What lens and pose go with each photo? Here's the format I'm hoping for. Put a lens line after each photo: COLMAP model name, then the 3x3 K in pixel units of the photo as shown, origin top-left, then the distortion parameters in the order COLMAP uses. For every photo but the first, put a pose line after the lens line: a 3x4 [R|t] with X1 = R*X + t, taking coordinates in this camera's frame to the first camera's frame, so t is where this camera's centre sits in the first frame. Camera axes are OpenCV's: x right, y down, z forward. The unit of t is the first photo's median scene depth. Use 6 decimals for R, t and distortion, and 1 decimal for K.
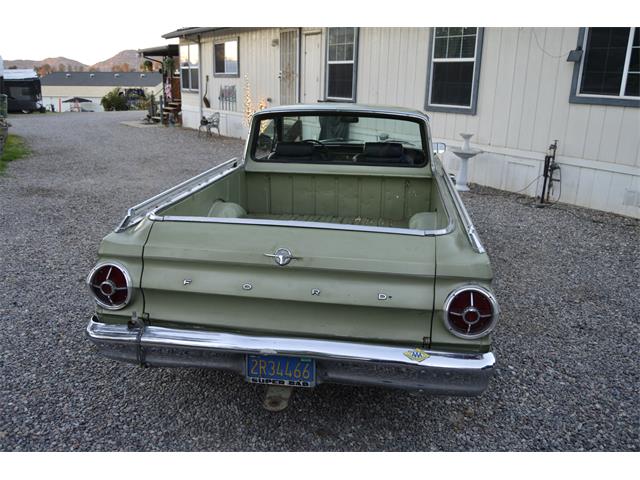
lens RADIAL K [[509.0, 0, 320.0], [0, 509.0, 240.0], [0, 0, 1]] dist [-0.094468, 0.039177]
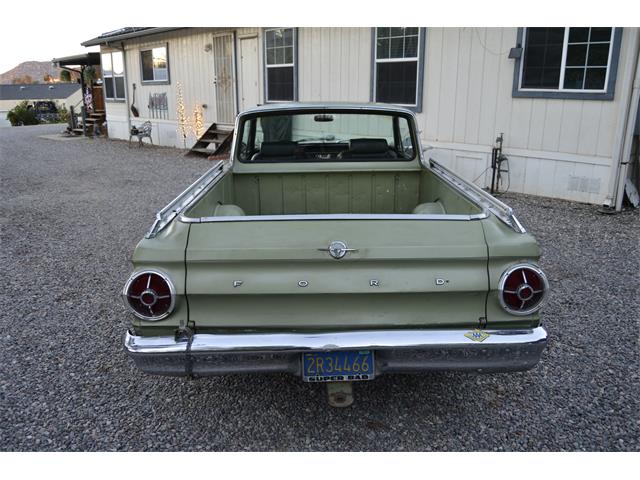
lens RADIAL K [[509.0, 0, 320.0], [0, 509.0, 240.0], [0, 0, 1]] dist [-0.094468, 0.039177]
pose [[0.986785, -0.067056, 0.147508, -0.118923], [0.068665, 0.997623, -0.005837, 0.008122], [-0.146766, 0.015888, 0.989044, 0.013671]]
